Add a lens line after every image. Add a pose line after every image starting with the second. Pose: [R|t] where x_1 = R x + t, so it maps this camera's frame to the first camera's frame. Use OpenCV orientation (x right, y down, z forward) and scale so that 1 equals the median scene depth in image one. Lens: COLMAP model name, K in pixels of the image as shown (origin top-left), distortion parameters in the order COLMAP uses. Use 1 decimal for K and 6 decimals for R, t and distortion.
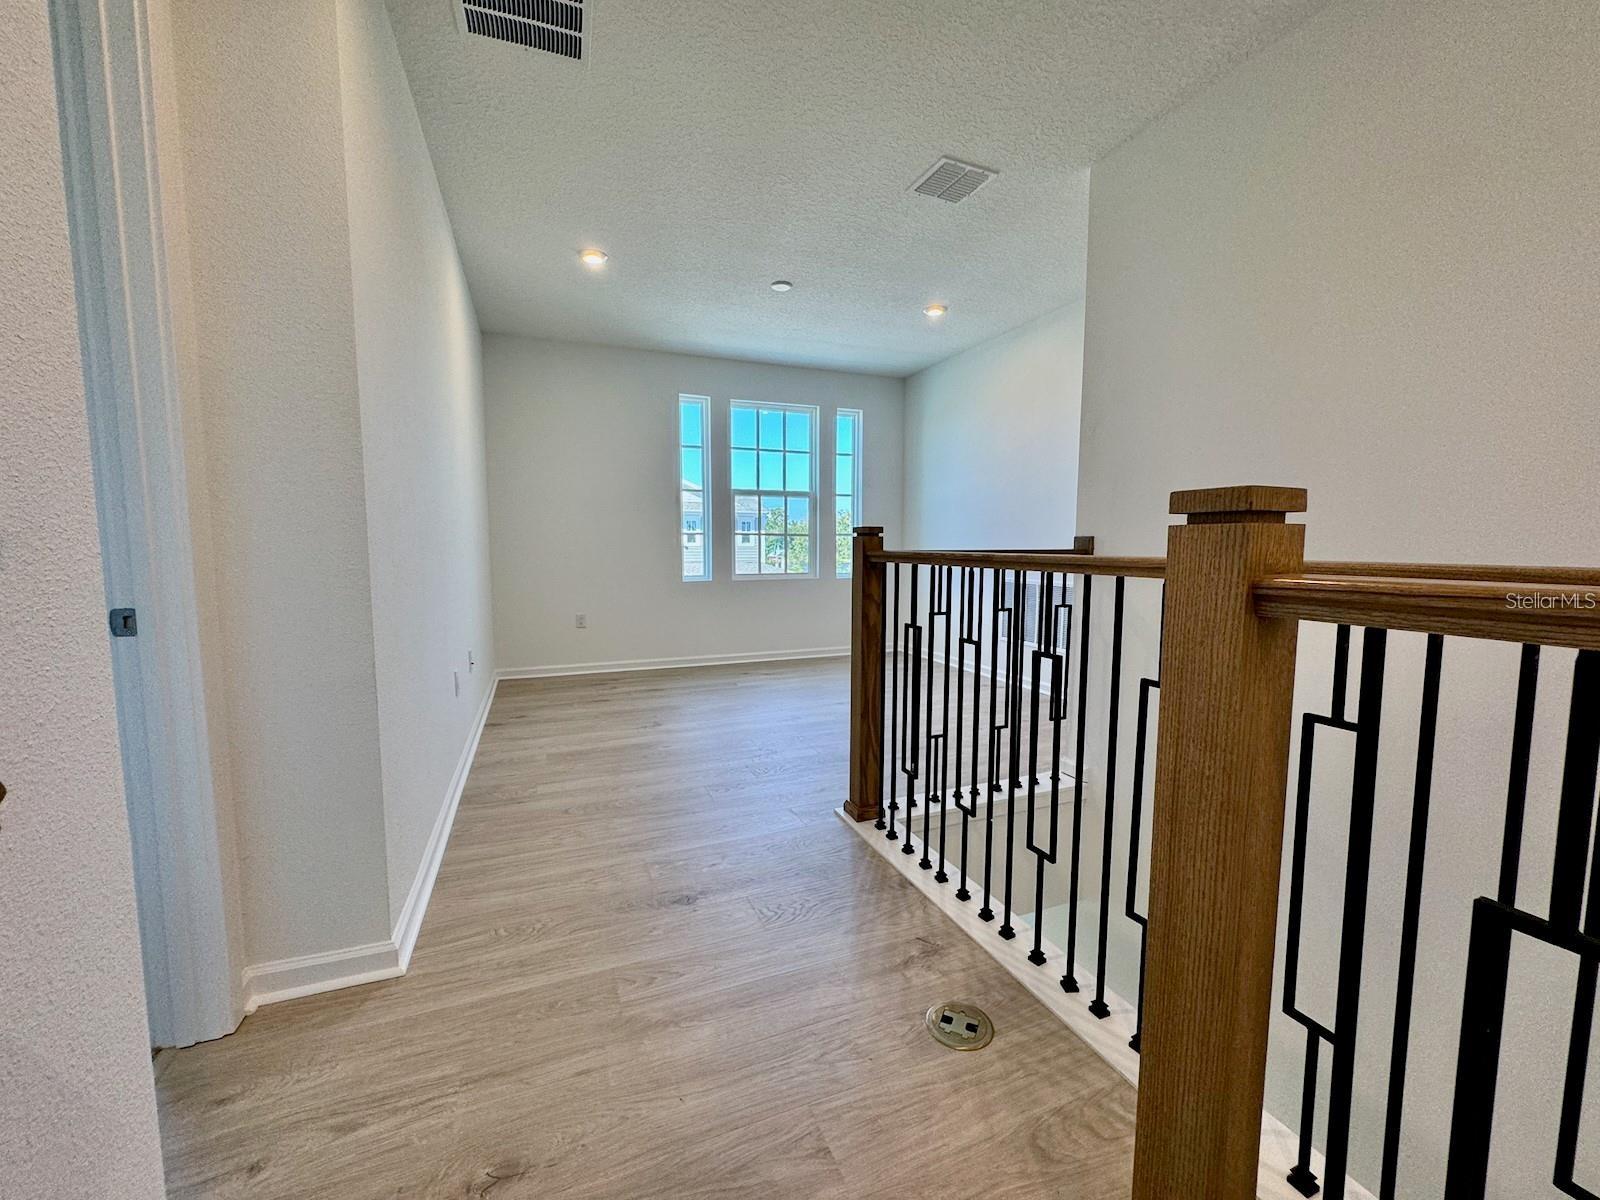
lens RADIAL K [[638.6, 0, 794.3], [0, 638.6, 597.7], [0, 0, 1]] dist [-0.006754, 0.000539]
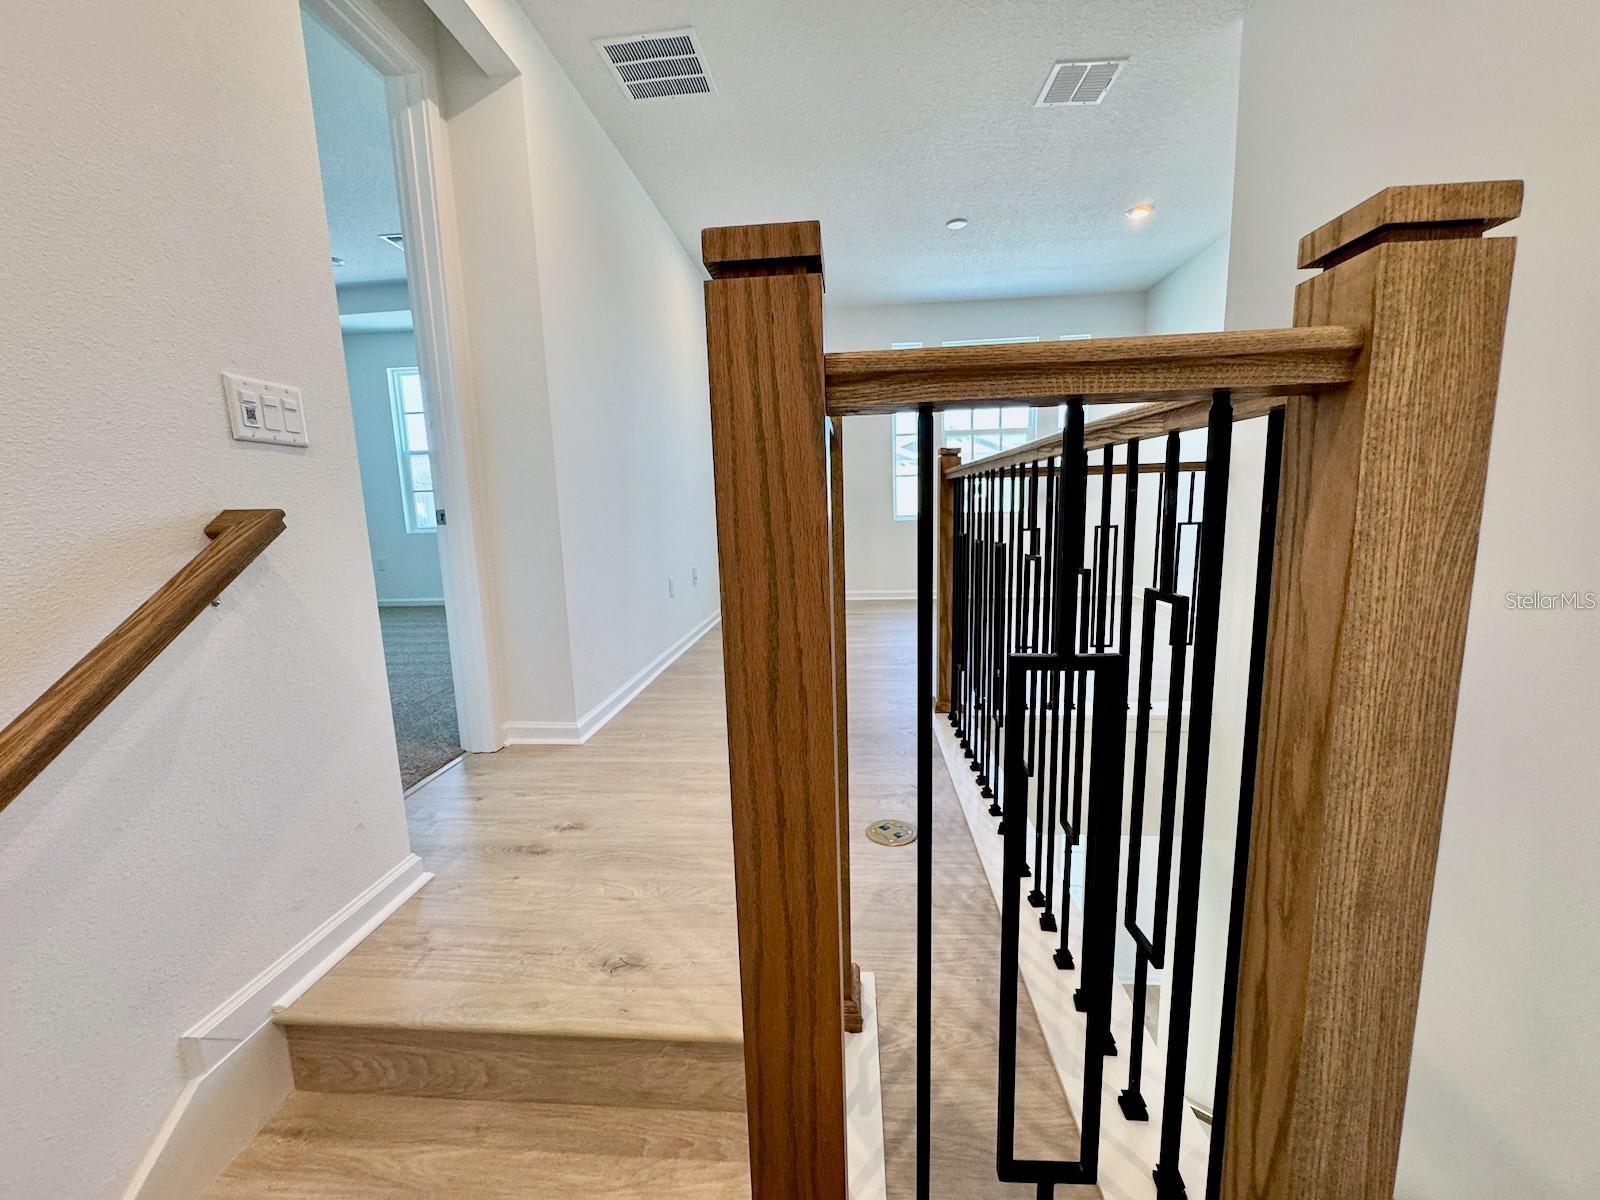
lens RADIAL K [[638.6, 0, 794.8], [0, 638.6, 599.7], [0, 0, 1]] dist [-0.006754, 0.000539]
pose [[0.892884, 0.041981, -0.448326, 0.514730], [-0.010185, 0.997273, 0.073098, 0.095189], [0.450172, -0.060702, 0.890876, -0.152664]]
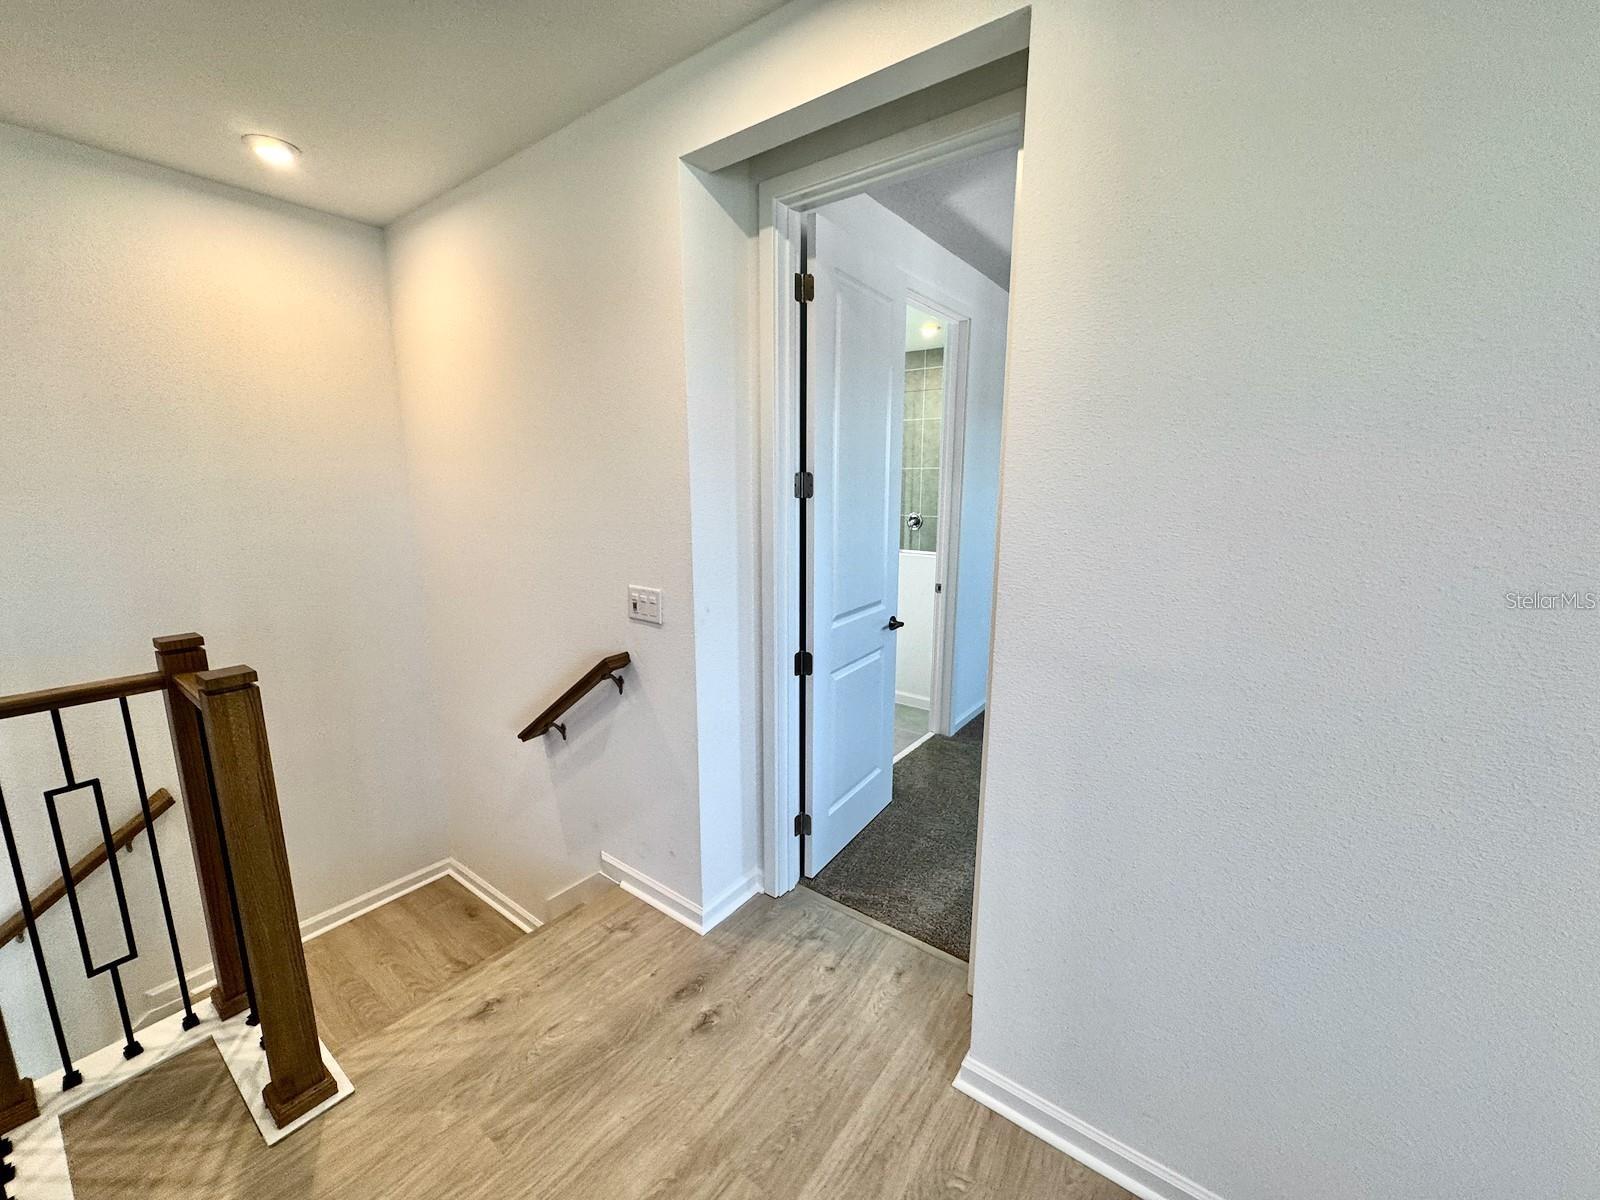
lens RADIAL K [[638.6, 0, 803.8], [0, 638.6, 596.1], [0, 0, 1]] dist [-0.006754, 0.000539]
pose [[-0.849617, 0.093460, -0.519053, 0.055826], [-0.048802, 0.966019, 0.253821, -0.395044], [0.525137, 0.240981, -0.816185, 1.381686]]
